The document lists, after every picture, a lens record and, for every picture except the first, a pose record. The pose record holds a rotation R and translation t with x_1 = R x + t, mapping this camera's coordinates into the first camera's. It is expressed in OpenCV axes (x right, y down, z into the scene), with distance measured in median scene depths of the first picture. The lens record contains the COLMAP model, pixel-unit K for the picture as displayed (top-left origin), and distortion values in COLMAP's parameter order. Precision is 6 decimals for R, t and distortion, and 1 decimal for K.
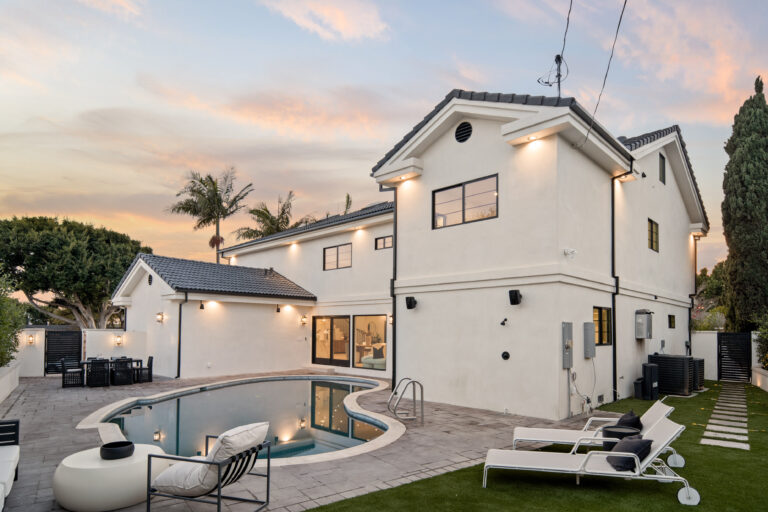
lens RADIAL K [[444.2, 0, 382.5], [0, 444.2, 319.3], [0, 0, 1]] dist [0.003534, -0.000702]
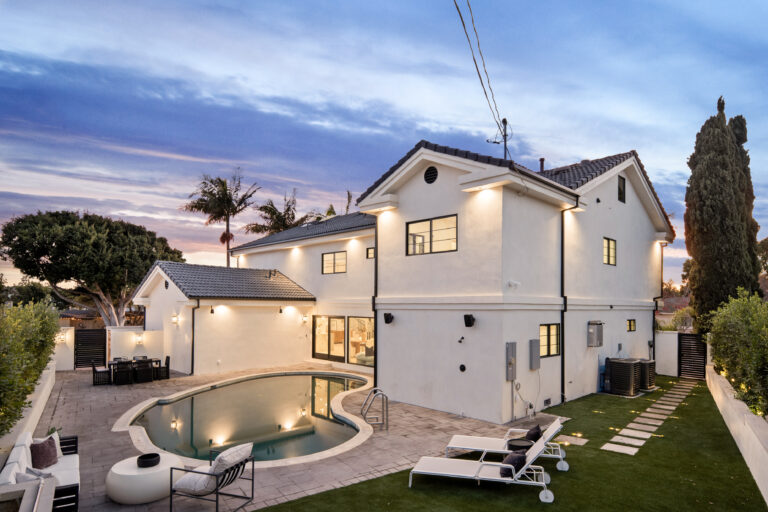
lens RADIAL K [[444.7, 0, 385.7], [0, 444.7, 303.2], [0, 0, 1]] dist [0.001245, 0.000550]
pose [[0.999771, -0.000660, -0.021389, 0.053830], [0.001082, 0.999805, 0.019714, -0.065189], [0.021372, -0.019732, 0.999577, -0.110425]]
